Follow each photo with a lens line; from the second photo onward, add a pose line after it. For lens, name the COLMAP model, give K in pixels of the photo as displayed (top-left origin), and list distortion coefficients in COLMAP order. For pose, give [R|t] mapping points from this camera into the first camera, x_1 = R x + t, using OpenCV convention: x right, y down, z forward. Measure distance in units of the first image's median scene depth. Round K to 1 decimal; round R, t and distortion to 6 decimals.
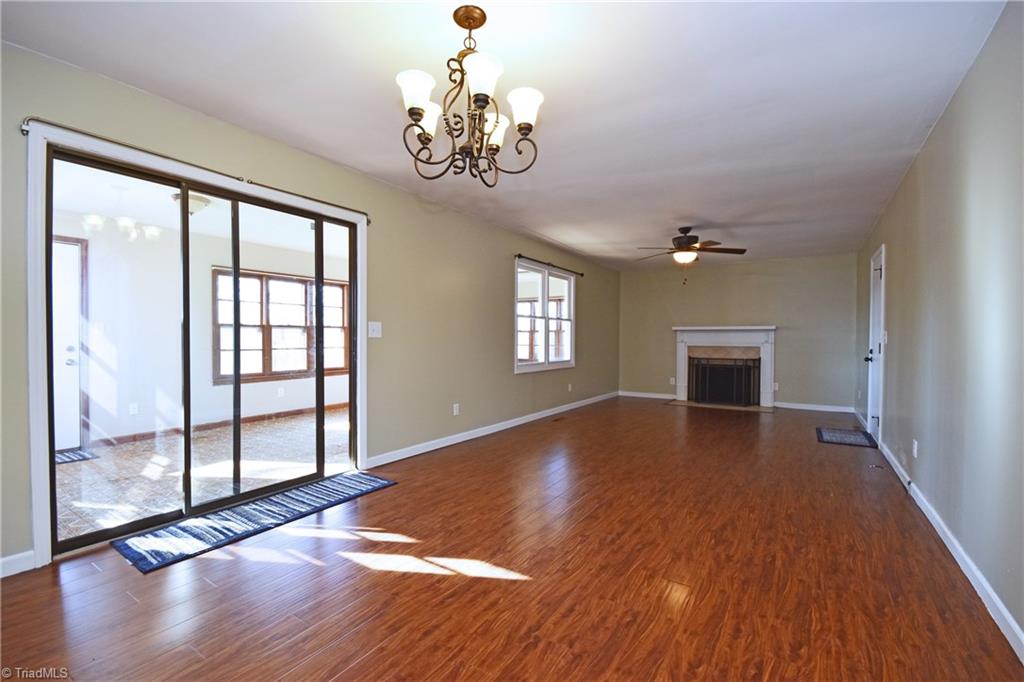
lens RADIAL K [[455.6, 0, 517.2], [0, 455.6, 344.1], [0, 0, 1]] dist [0.008602, -0.011584]
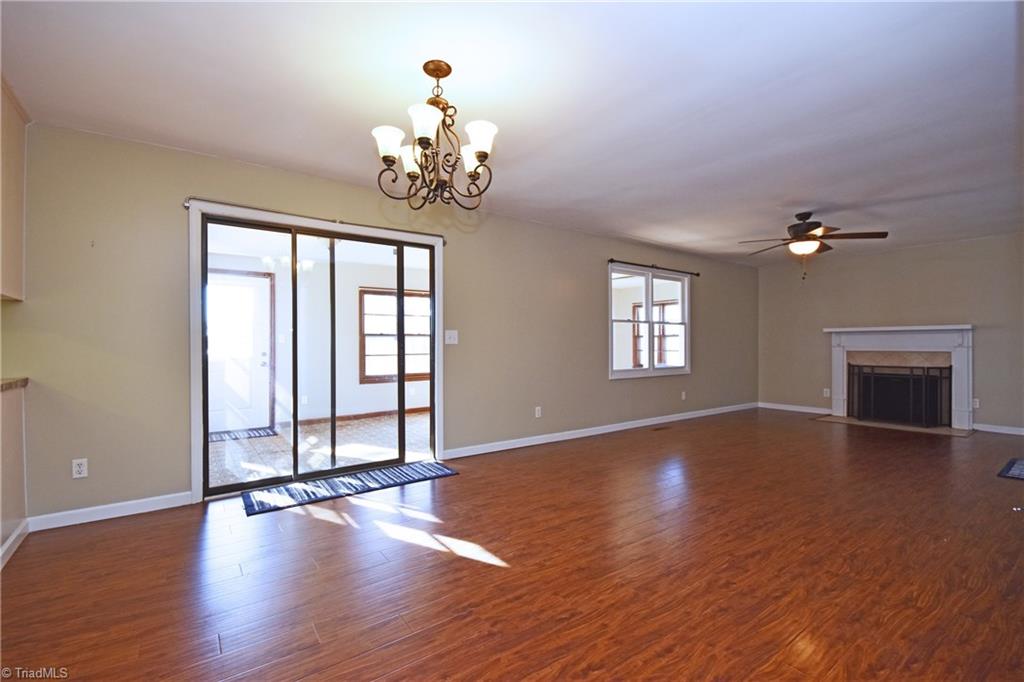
lens RADIAL K [[456.9, 0, 508.8], [0, 456.9, 345.5], [0, 0, 1]] dist [0.004065, -0.009374]
pose [[0.929902, -0.007440, -0.367731, 0.268006], [0.003473, 0.999928, -0.011450, 0.002864], [0.367790, 0.009370, 0.929862, -0.003799]]
